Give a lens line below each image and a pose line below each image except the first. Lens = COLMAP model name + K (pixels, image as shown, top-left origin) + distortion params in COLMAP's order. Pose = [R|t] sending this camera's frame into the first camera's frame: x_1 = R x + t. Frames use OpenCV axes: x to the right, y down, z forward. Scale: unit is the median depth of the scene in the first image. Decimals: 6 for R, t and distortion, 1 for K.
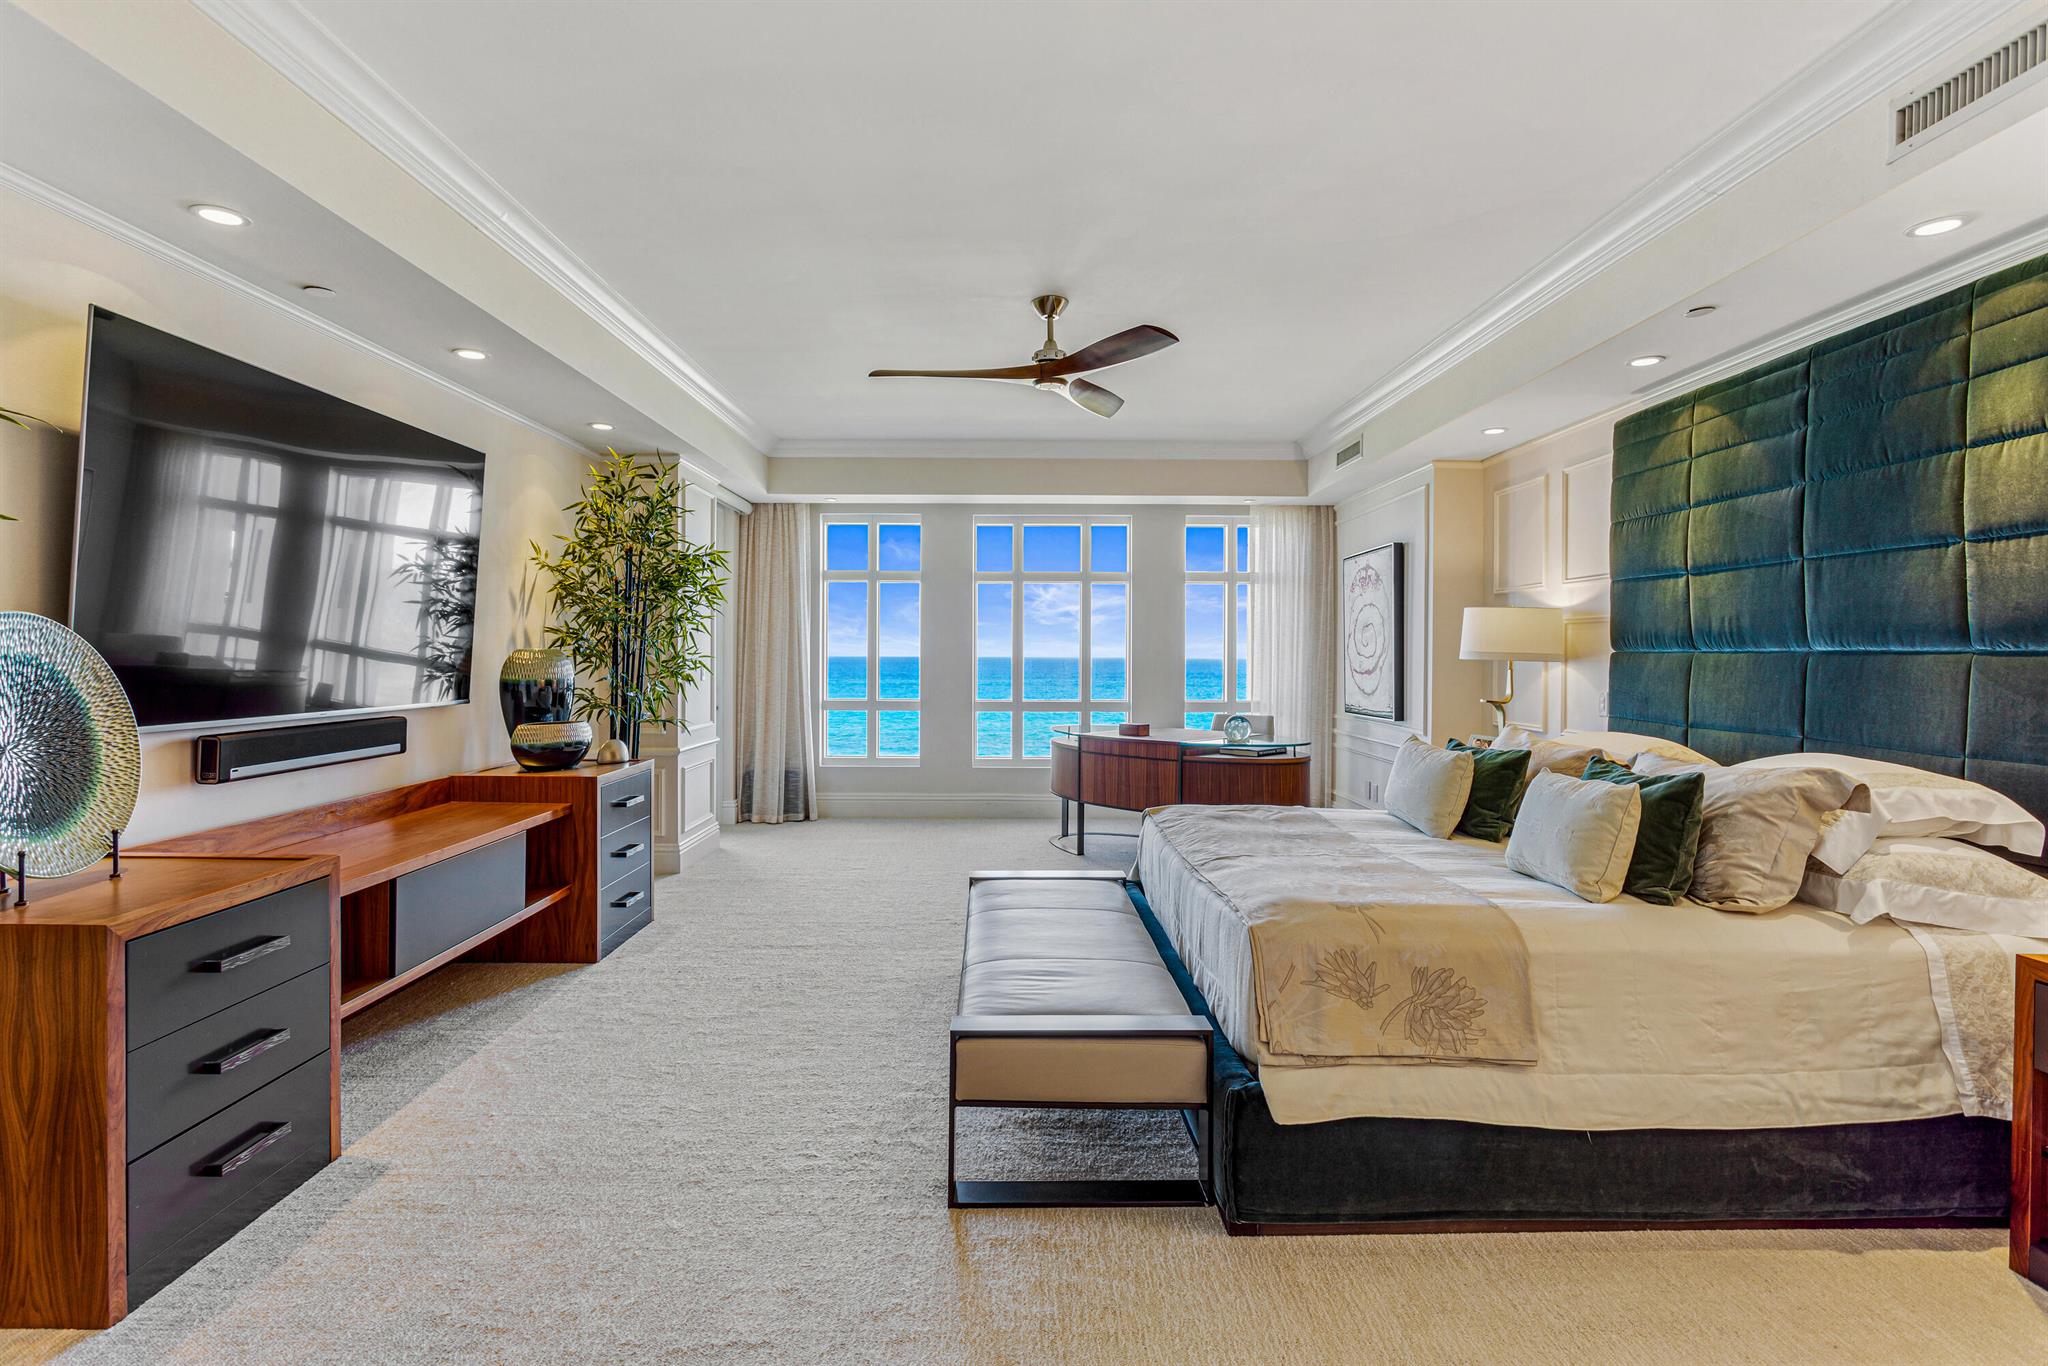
lens RADIAL K [[1032.2, 0, 1007.6], [0, 1032.2, 667.2], [0, 0, 1]] dist [-0.007232, 0.000389]
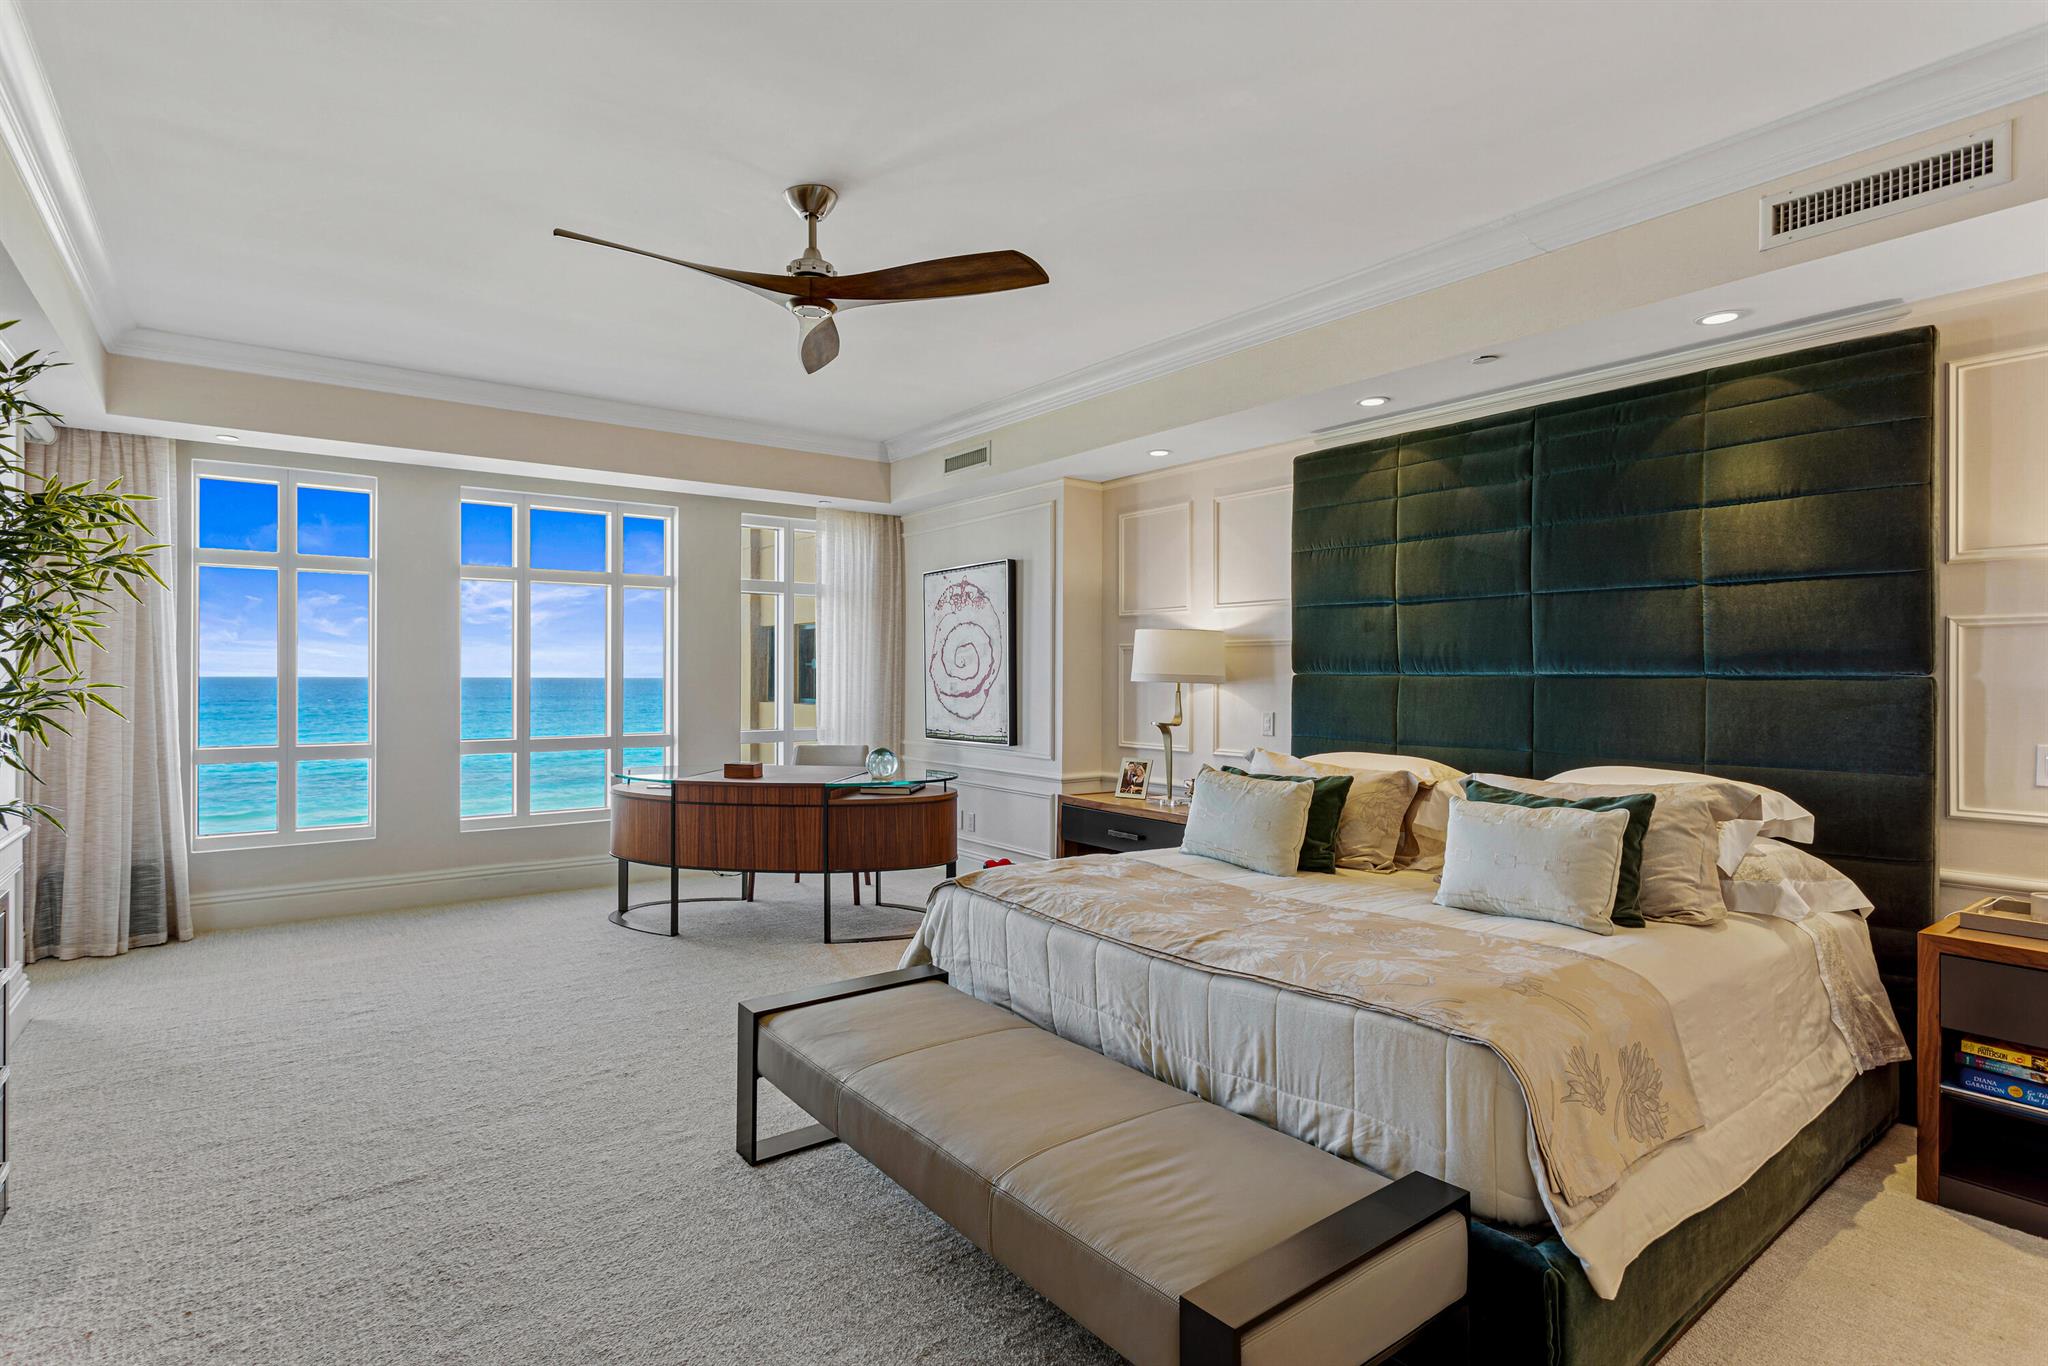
lens RADIAL K [[1032.2, 0, 1016.3], [0, 1032.2, 674.1], [0, 0, 1]] dist [-0.007232, 0.000389]
pose [[0.800058, -0.002622, 0.599916, -0.255103], [0.008920, 0.999932, -0.007524, -0.008988], [-0.599856, 0.011371, 0.800027, 0.302840]]
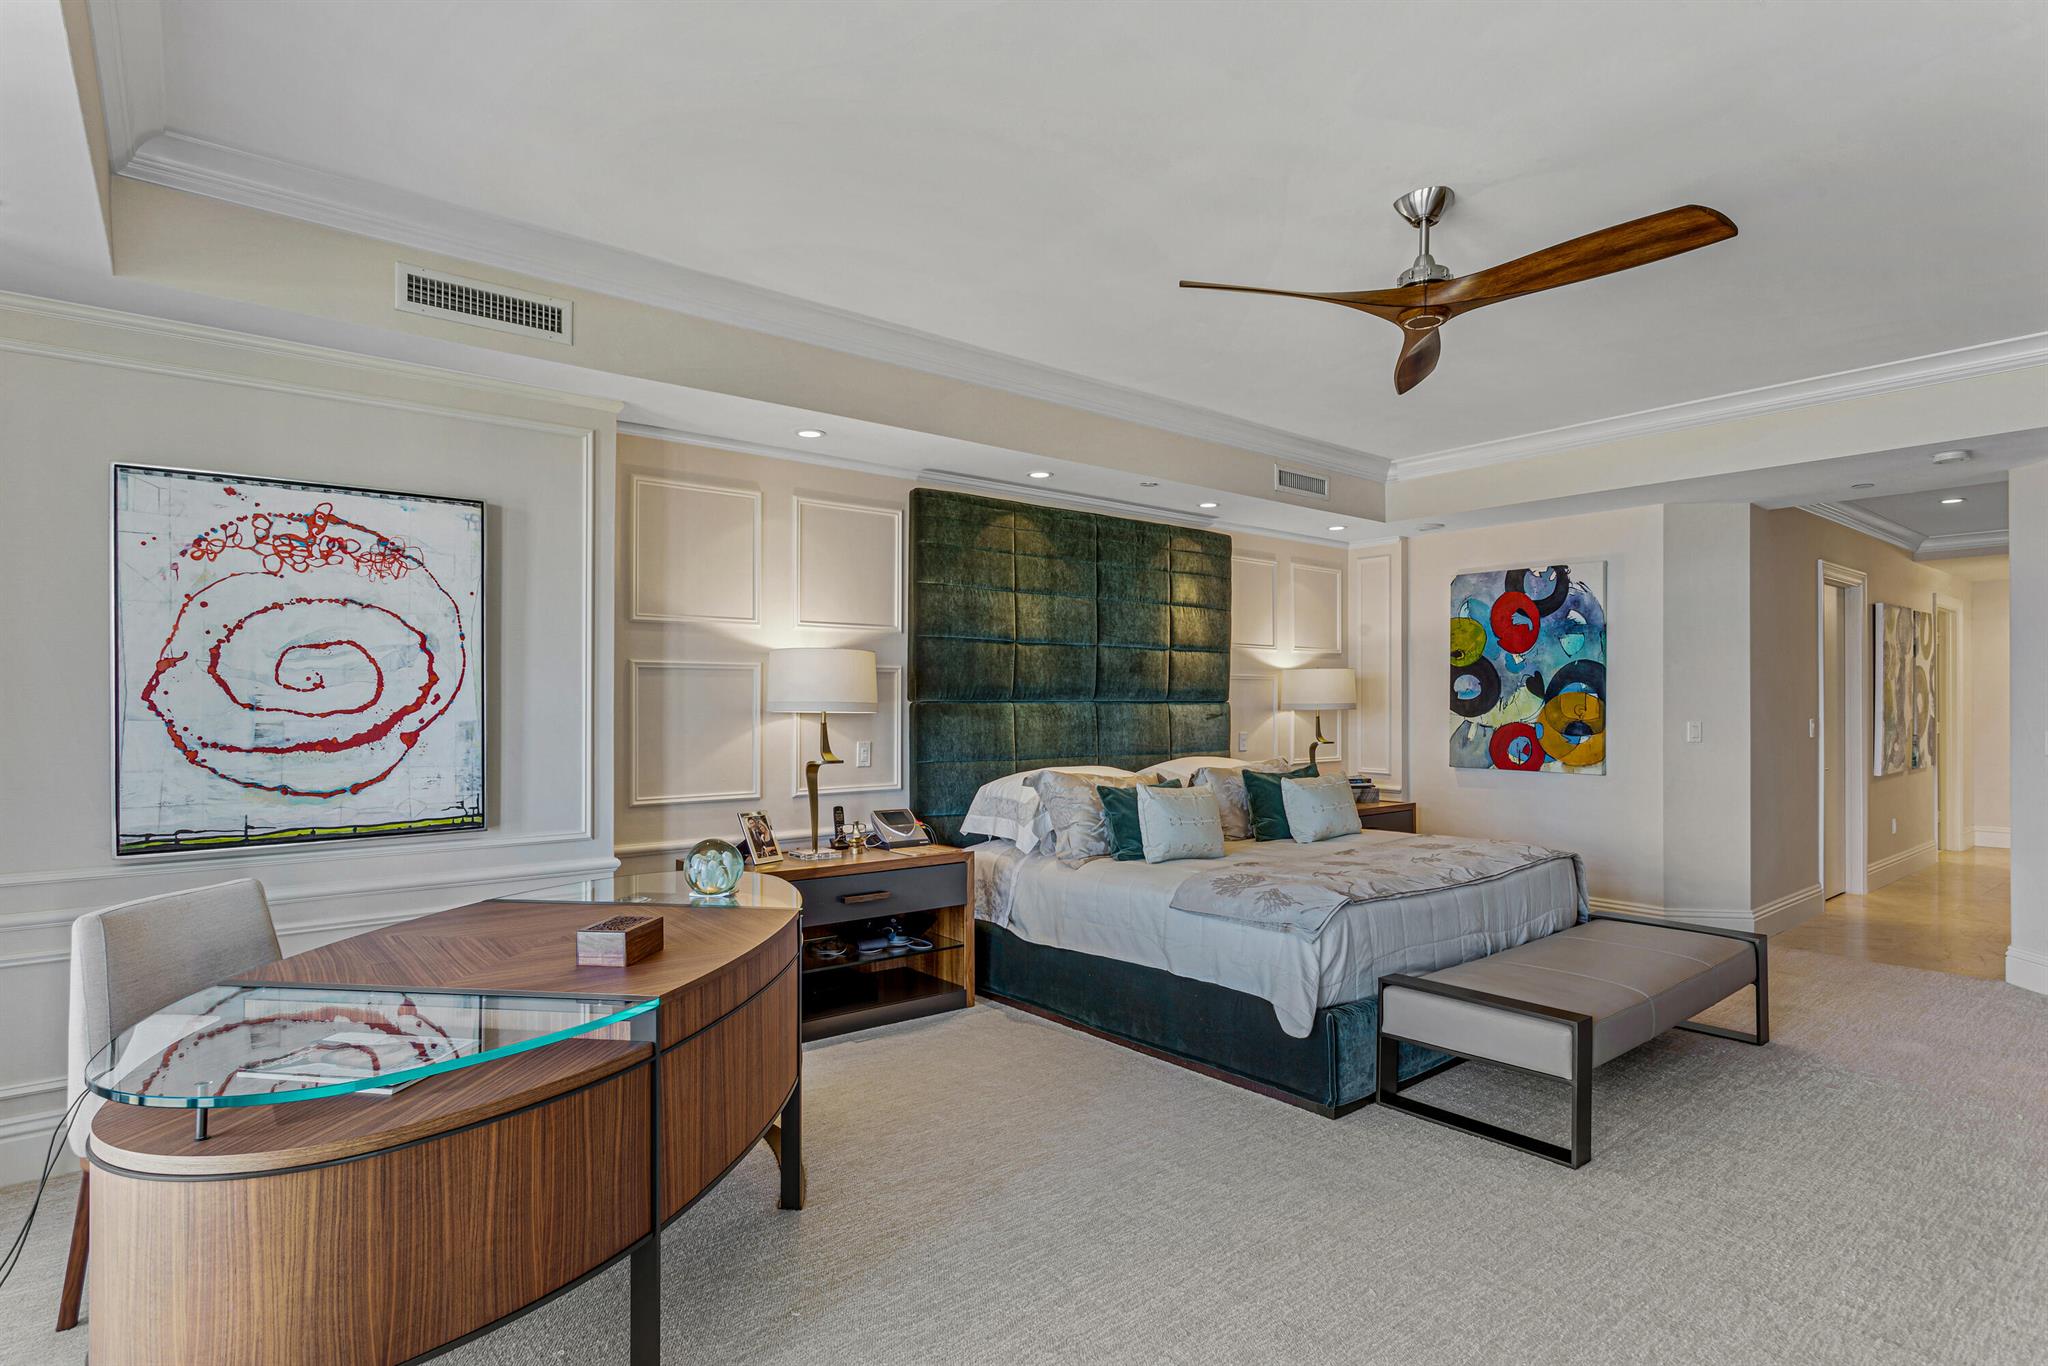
lens RADIAL K [[1032.2, 0, 1011.9], [0, 1032.2, 697.7], [0, 0, 1]] dist [-0.007232, 0.000389]
pose [[-0.627555, 0.003570, 0.778564, -0.286638], [0.010881, 0.999932, 0.004185, -0.021507], [-0.778497, 0.011097, -0.627551, 1.478420]]
